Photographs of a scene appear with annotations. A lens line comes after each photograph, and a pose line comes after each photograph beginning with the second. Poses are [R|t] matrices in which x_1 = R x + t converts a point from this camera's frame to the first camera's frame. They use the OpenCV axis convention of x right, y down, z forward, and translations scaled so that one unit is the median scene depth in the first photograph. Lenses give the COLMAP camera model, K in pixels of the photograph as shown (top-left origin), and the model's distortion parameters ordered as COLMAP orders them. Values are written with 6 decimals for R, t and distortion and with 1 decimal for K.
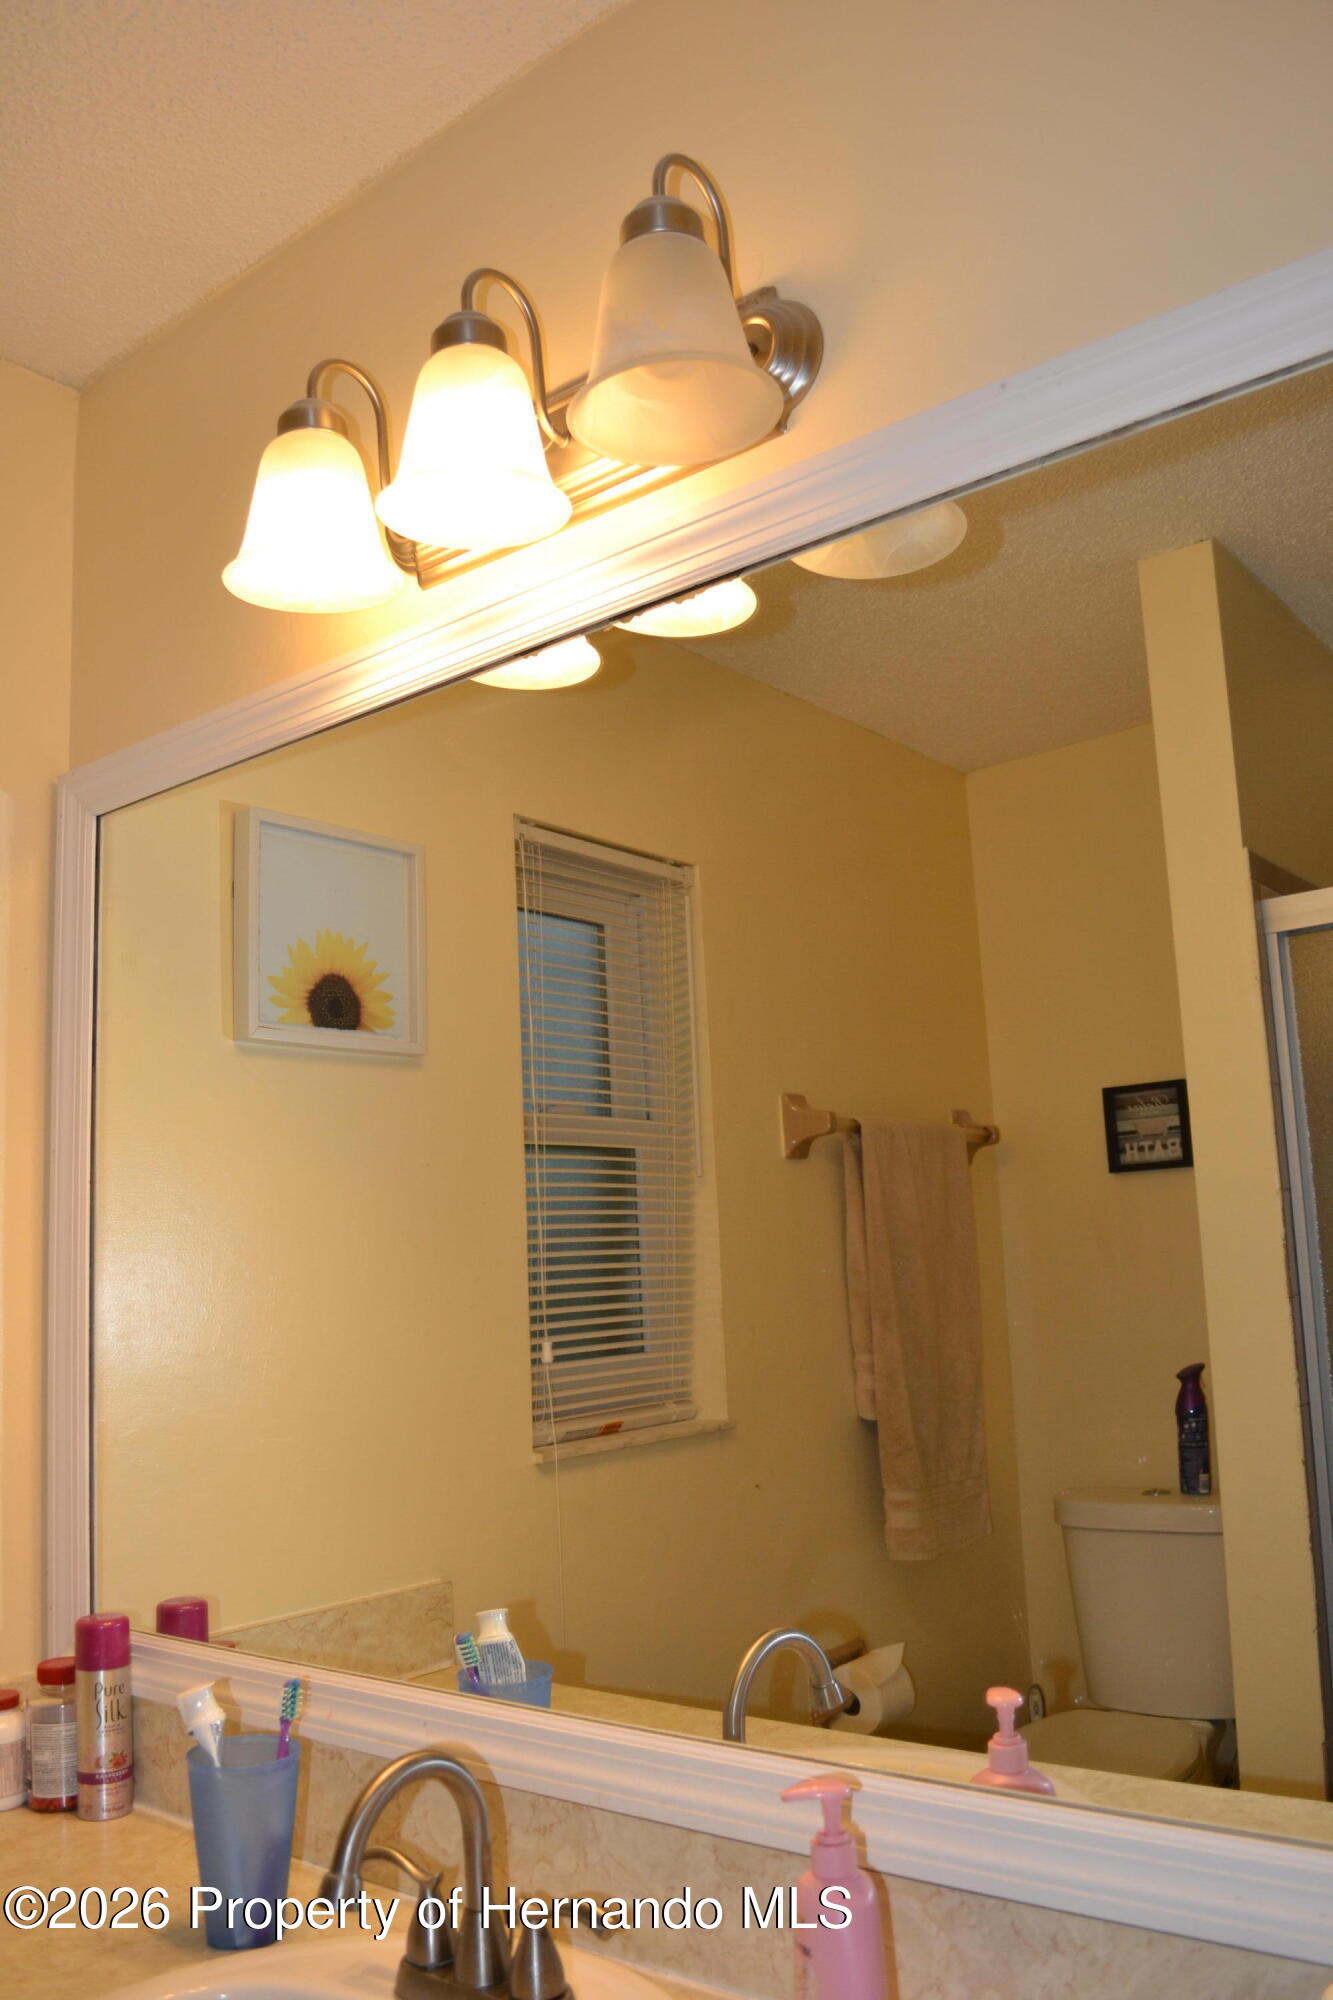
lens RADIAL K [[1637.1, 0, 666.5], [0, 1637.1, 1000.0], [0, 0, 1]] dist [-0.083794, 0.004830]
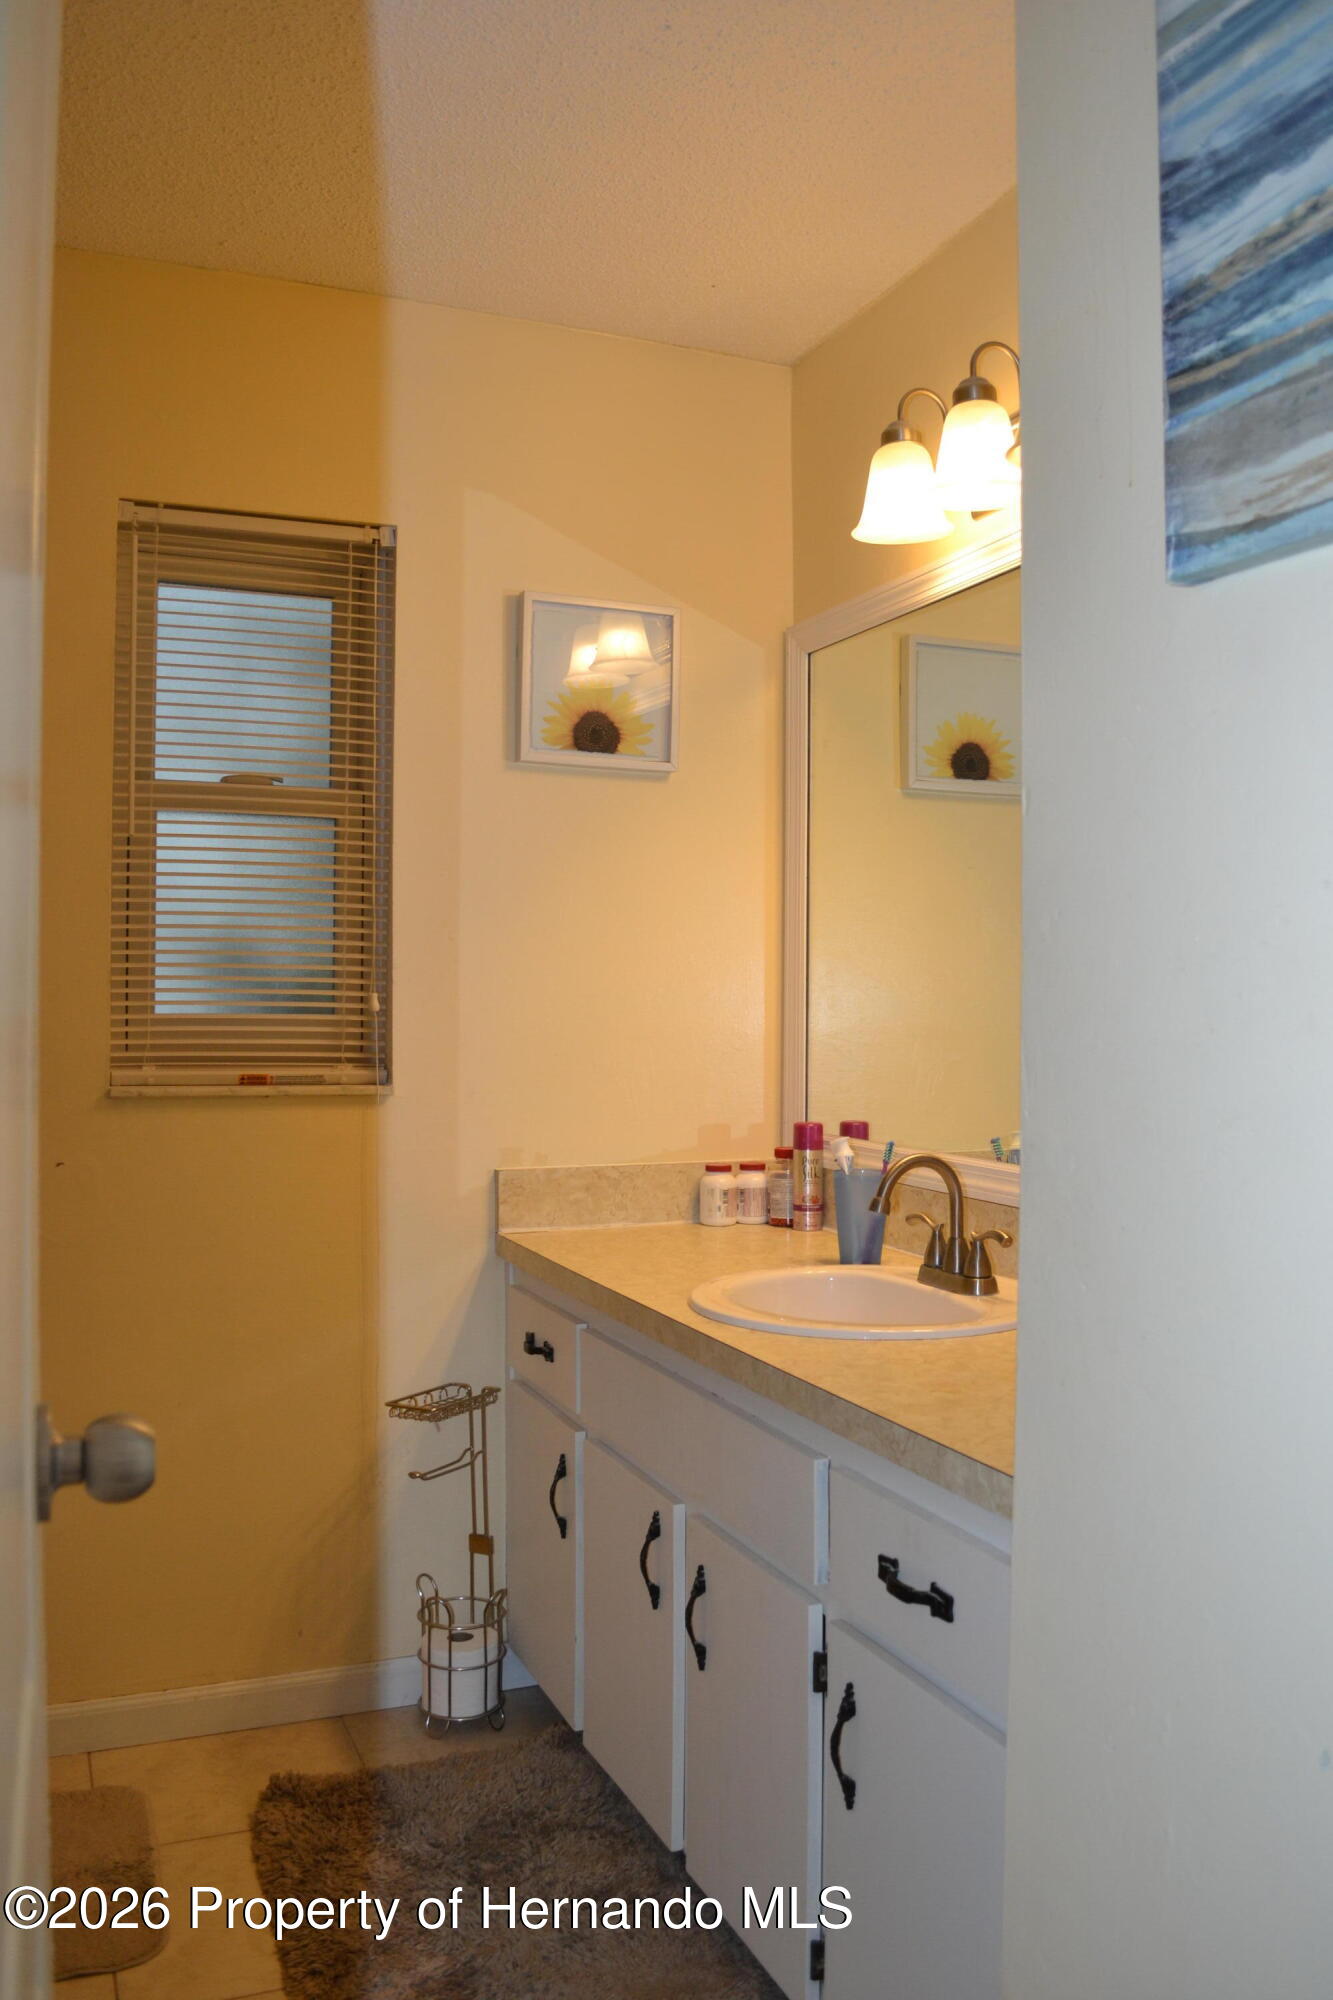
lens RADIAL K [[1637.1, 0, 666.5], [0, 1637.1, 1000.0], [0, 0, 1]] dist [-0.083794, 0.004830]
pose [[0.884190, 0.045430, -0.464913, 0.347381], [0.035480, 0.985853, 0.163812, -0.051425], [0.465778, -0.161336, 0.870070, -0.634614]]
